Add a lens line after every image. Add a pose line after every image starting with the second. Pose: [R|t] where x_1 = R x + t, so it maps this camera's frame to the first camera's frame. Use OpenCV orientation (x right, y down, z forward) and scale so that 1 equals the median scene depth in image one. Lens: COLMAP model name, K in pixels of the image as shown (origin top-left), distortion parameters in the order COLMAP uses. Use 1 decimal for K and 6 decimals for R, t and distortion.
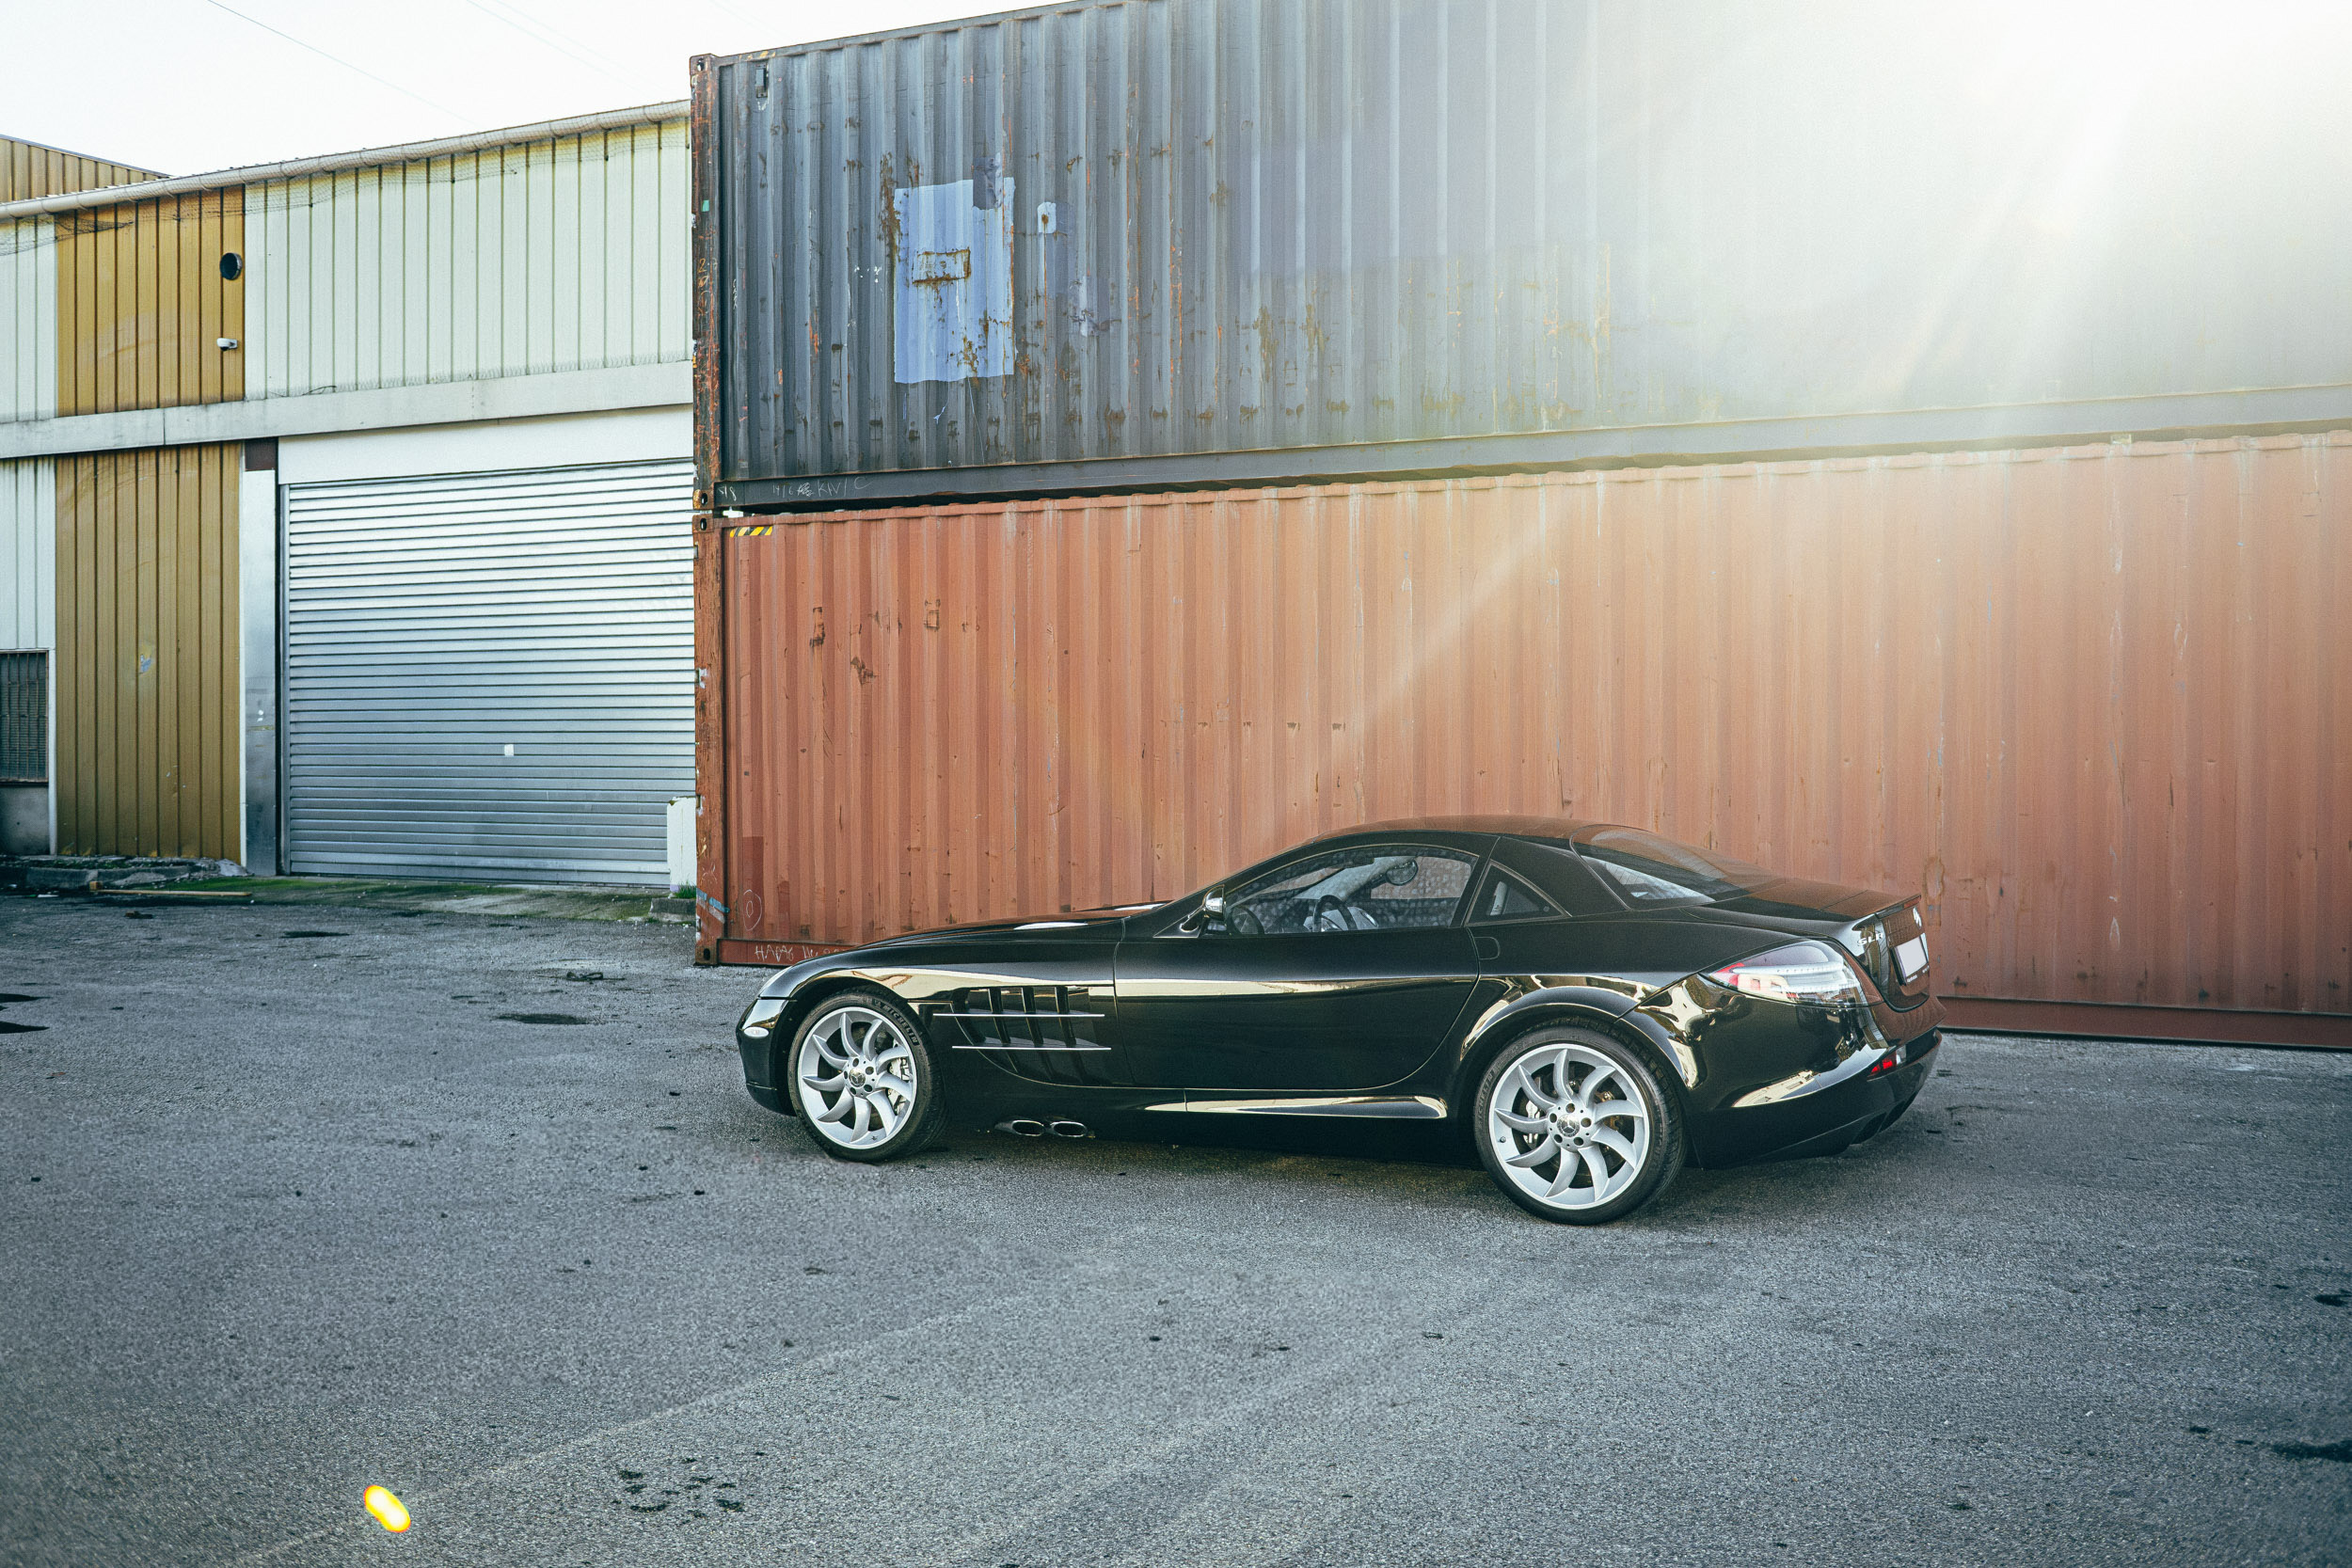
lens RADIAL K [[2340.3, 0, 1176.0], [0, 2340.3, 784.0], [0, 0, 1]] dist [-0.003263, 0.016896]
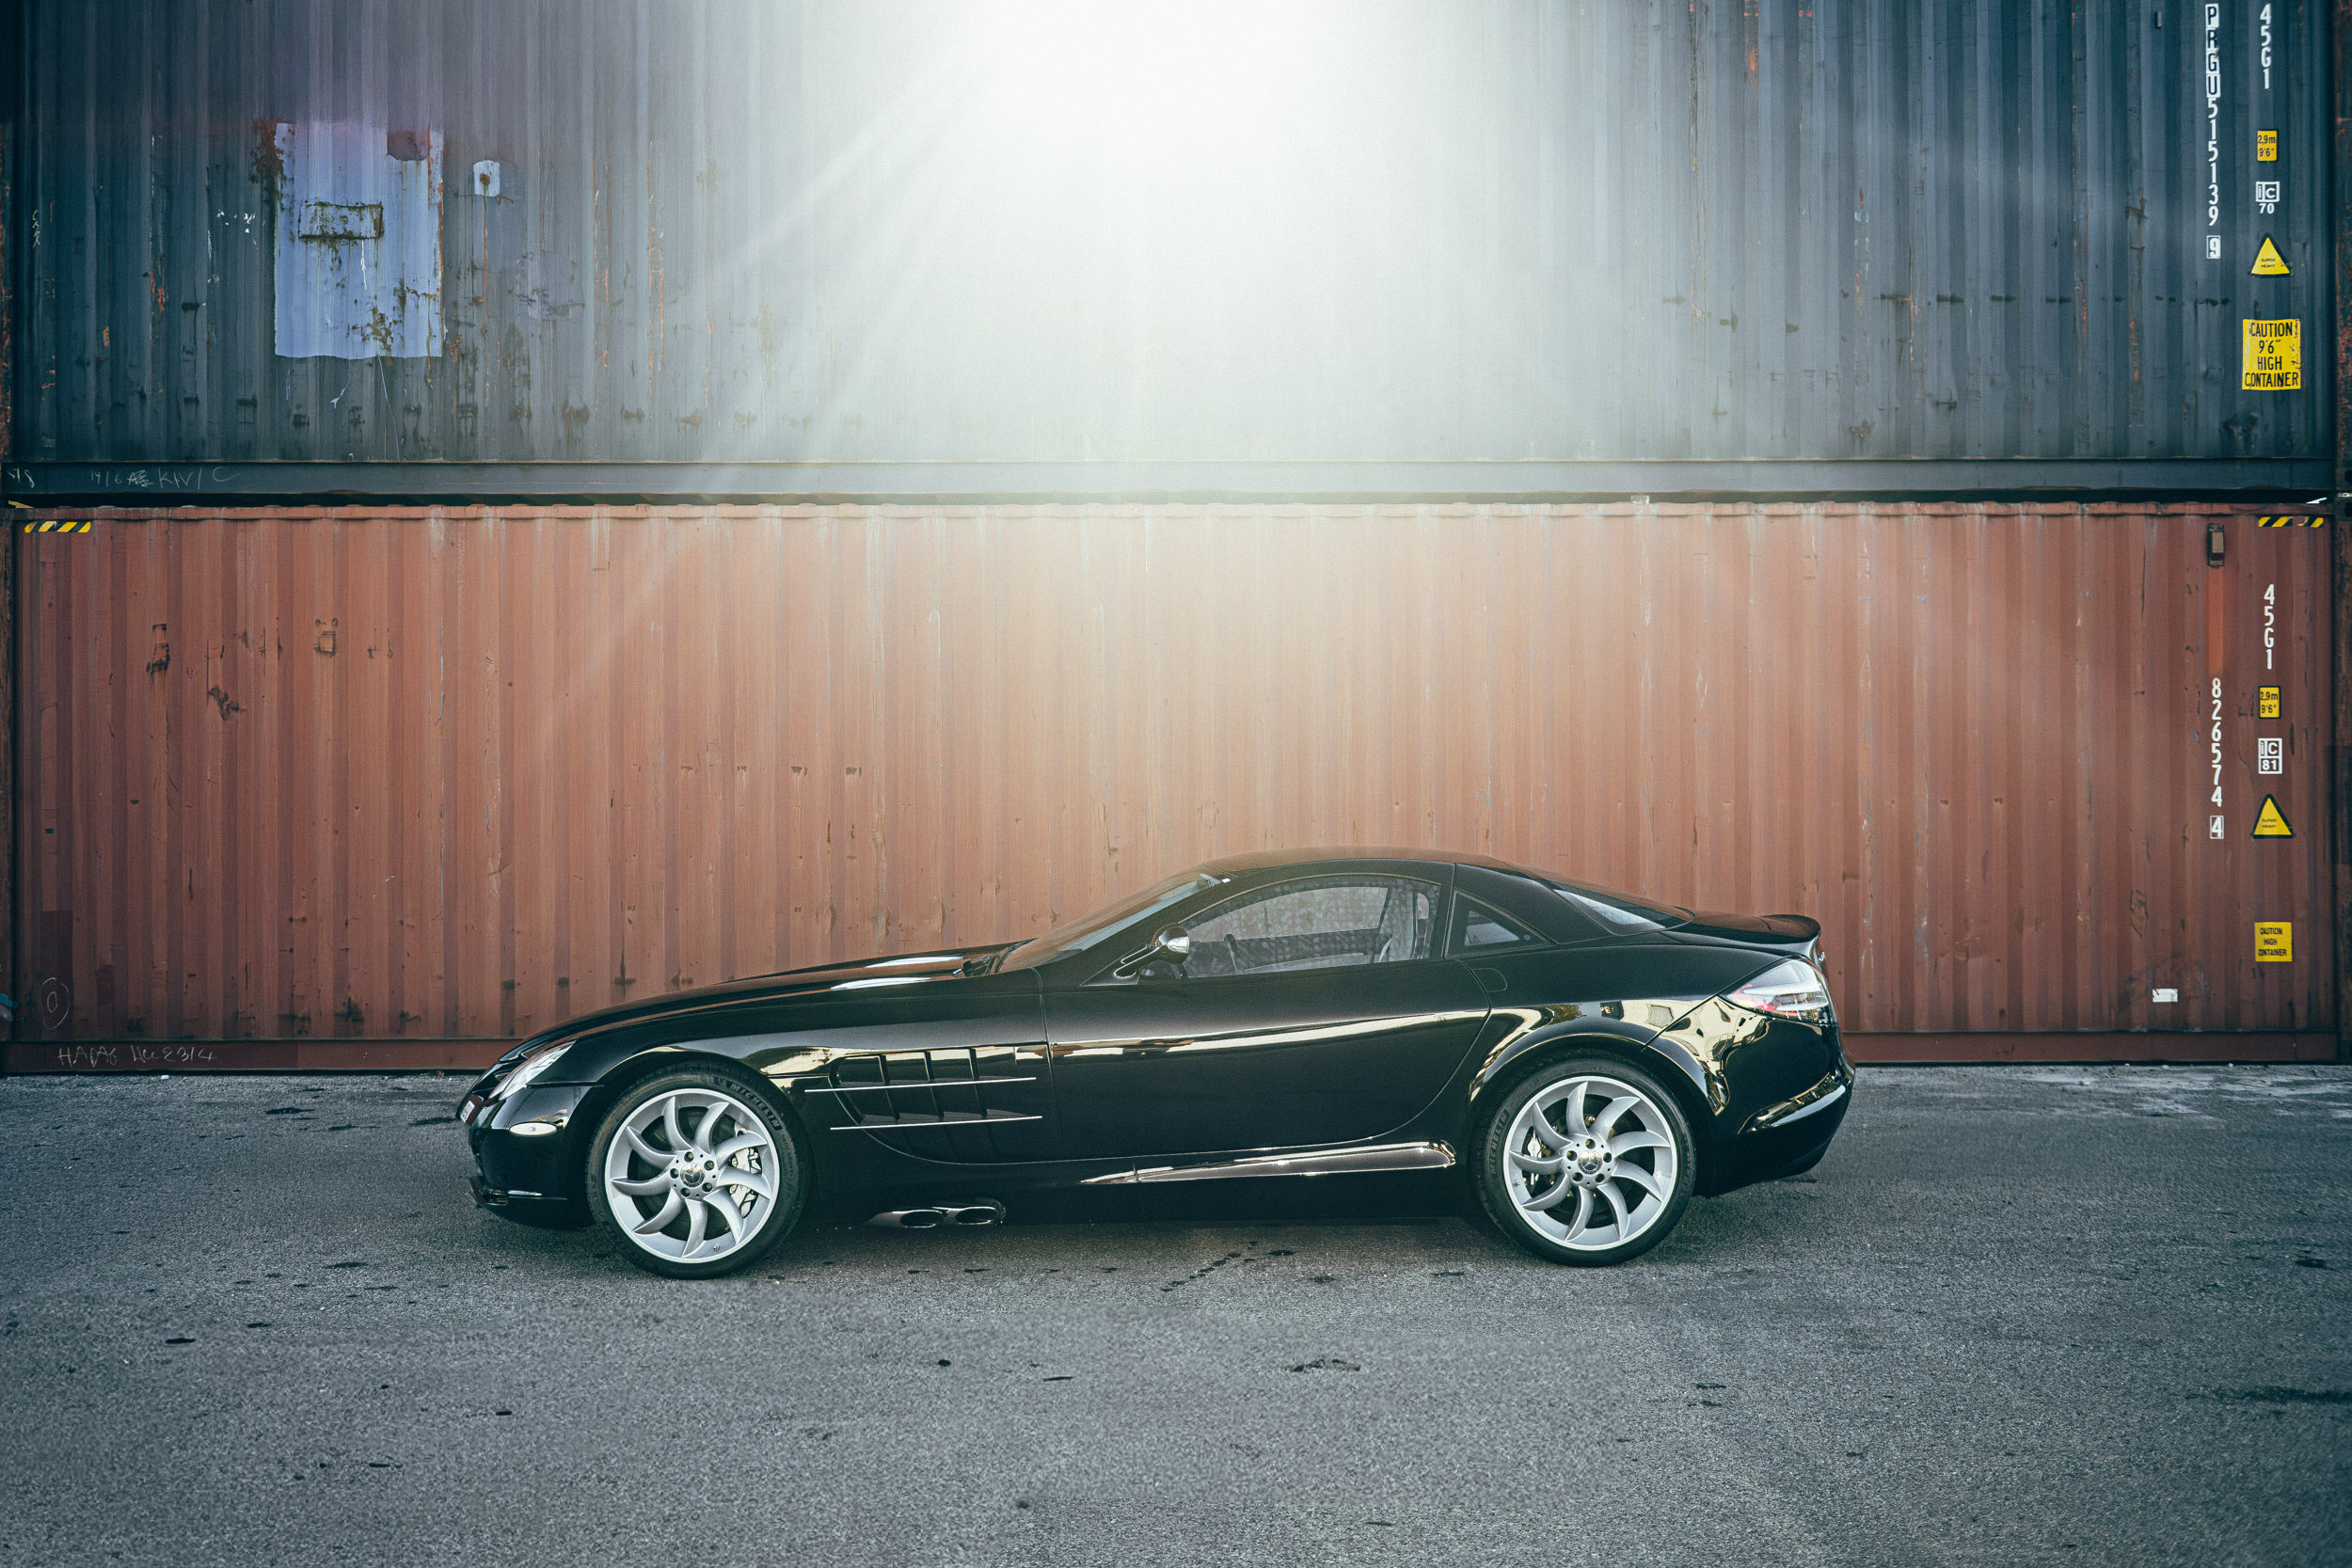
lens RADIAL K [[2390.5, 0, 1176.0], [0, 2390.5, 784.0], [0, 0, 1]] dist [0.002605, -0.004384]
pose [[0.888500, 0.003149, 0.458866, -0.227779], [0.013056, 0.999398, -0.032138, 0.011280], [-0.458691, 0.034545, 0.887924, 0.110628]]
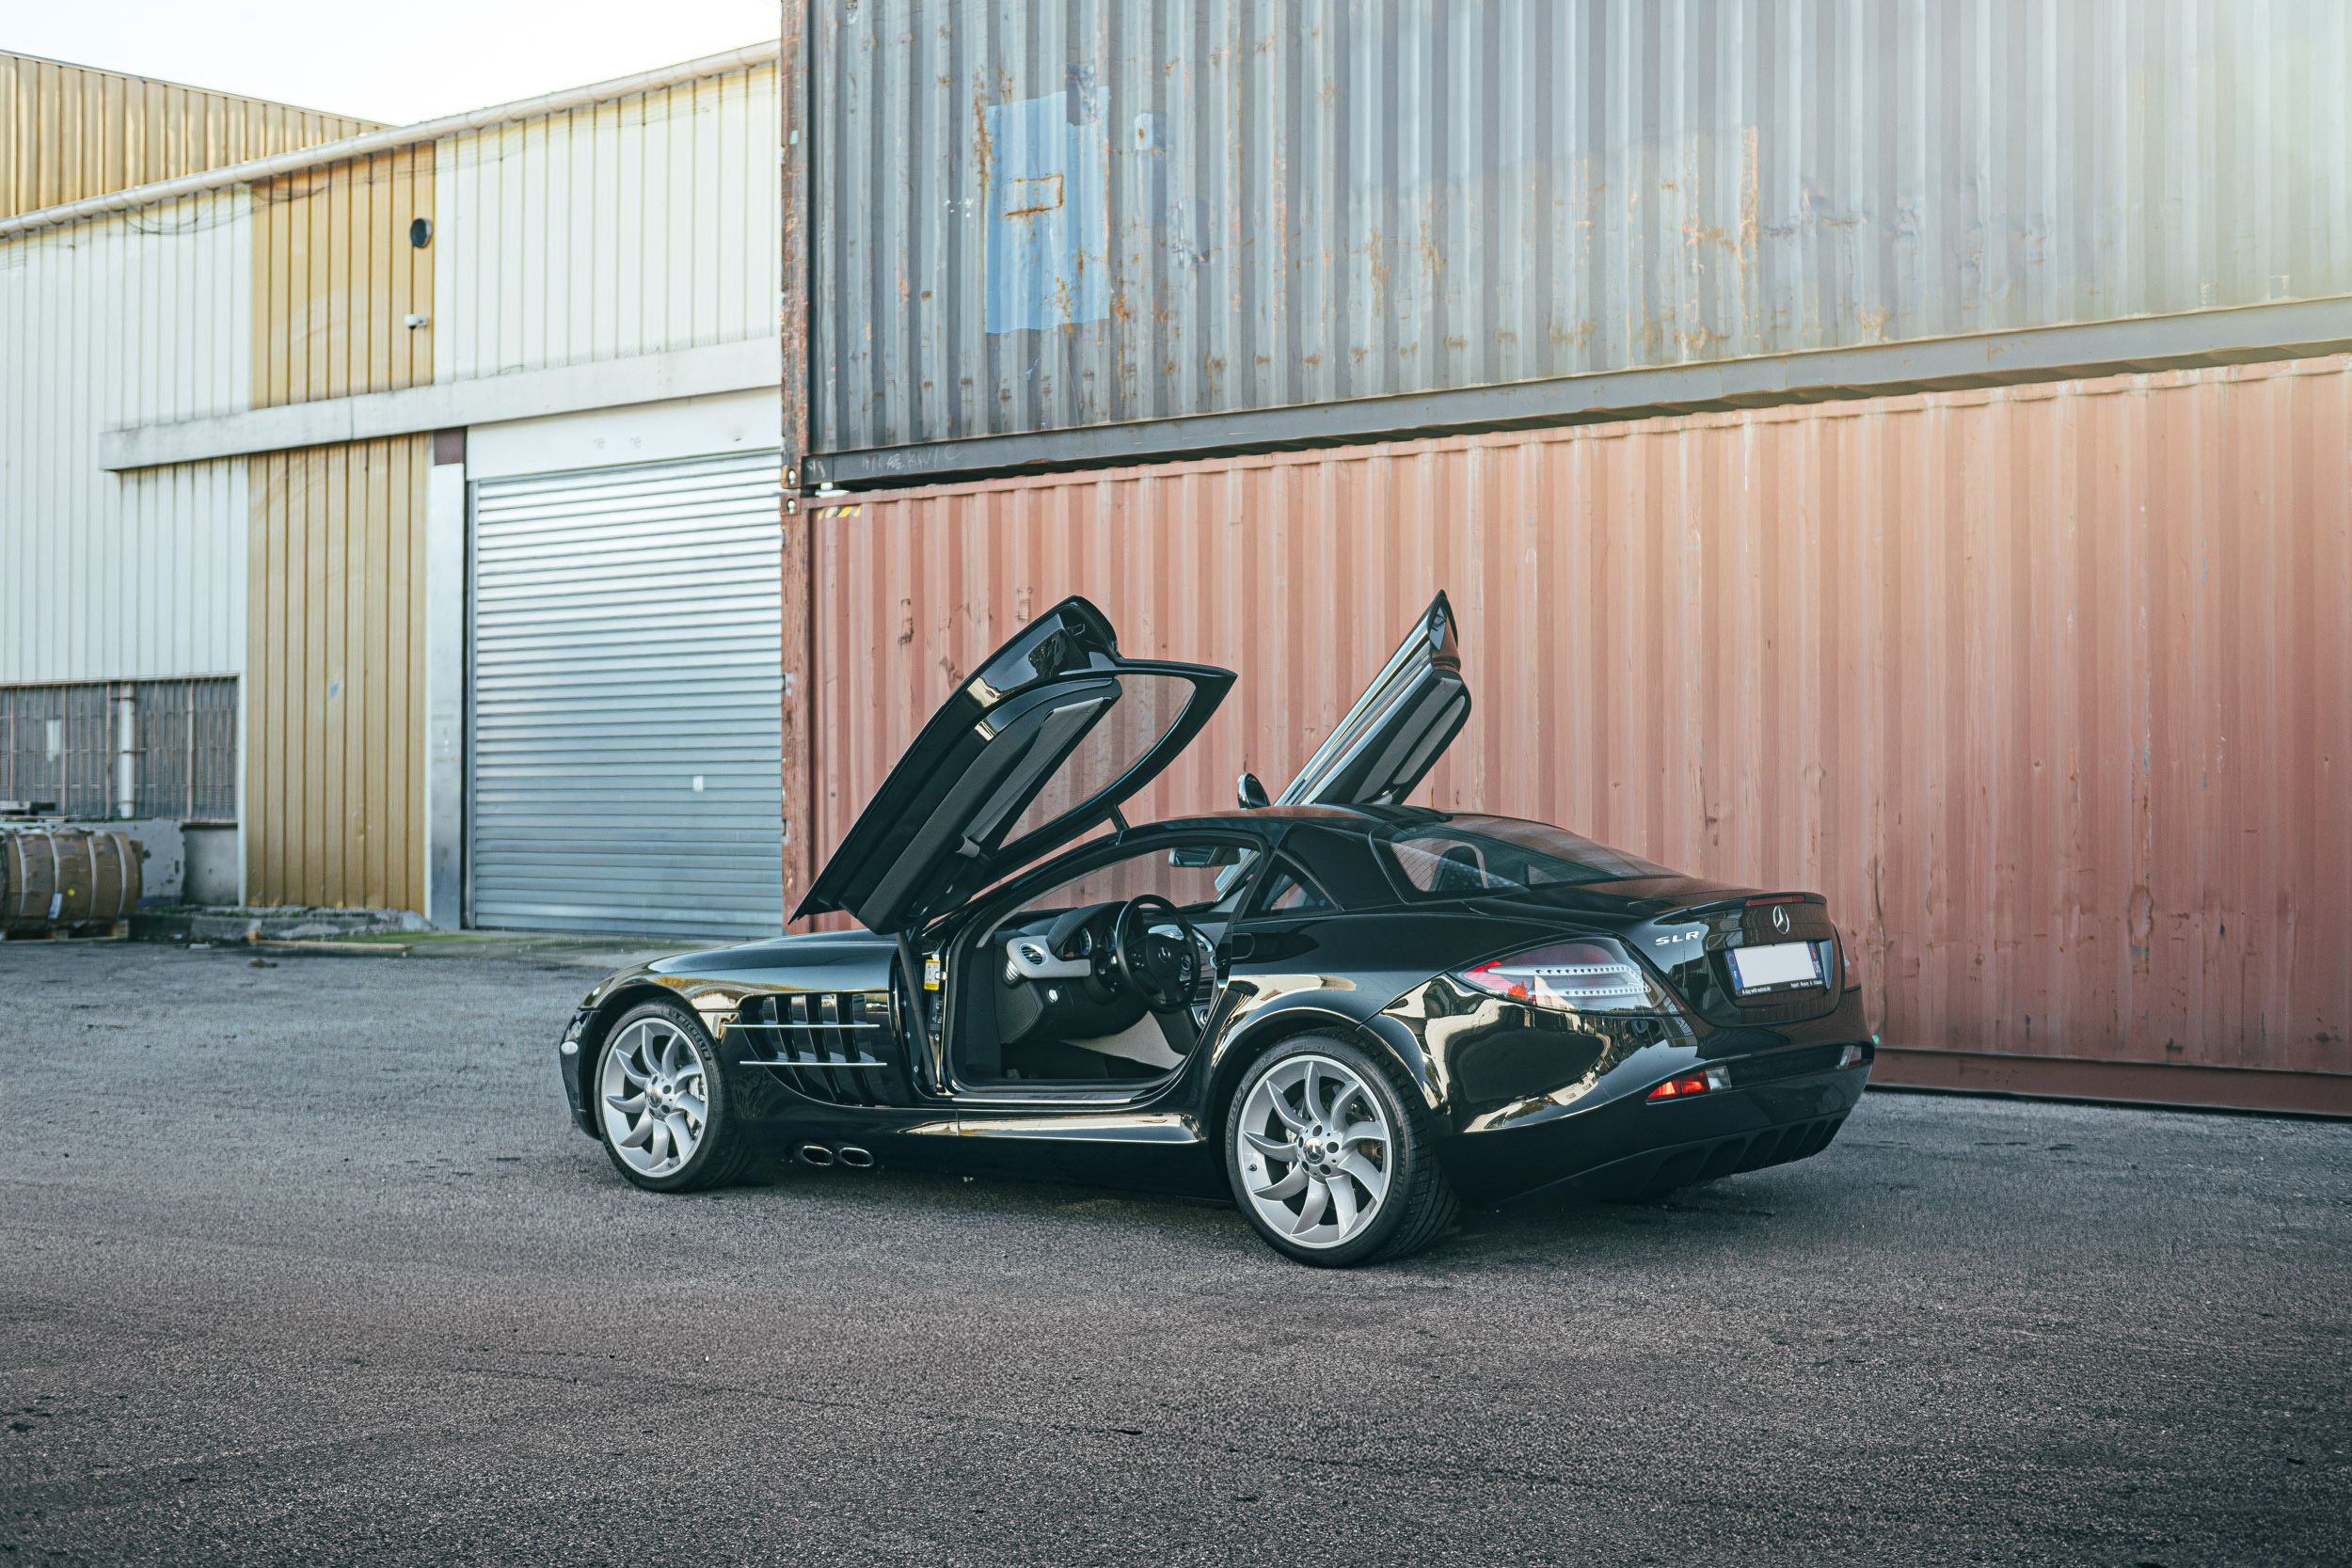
lens RADIAL K [[3015.2, 0, 1171.2], [0, 3015.2, 794.2], [0, 0, 1]] dist [0.000957, 0.014687]
pose [[0.974795, 0.000828, -0.223100, 0.193116], [-0.006352, 0.999691, -0.024047, 0.022337], [0.223011, 0.024858, 0.974499, -0.050131]]
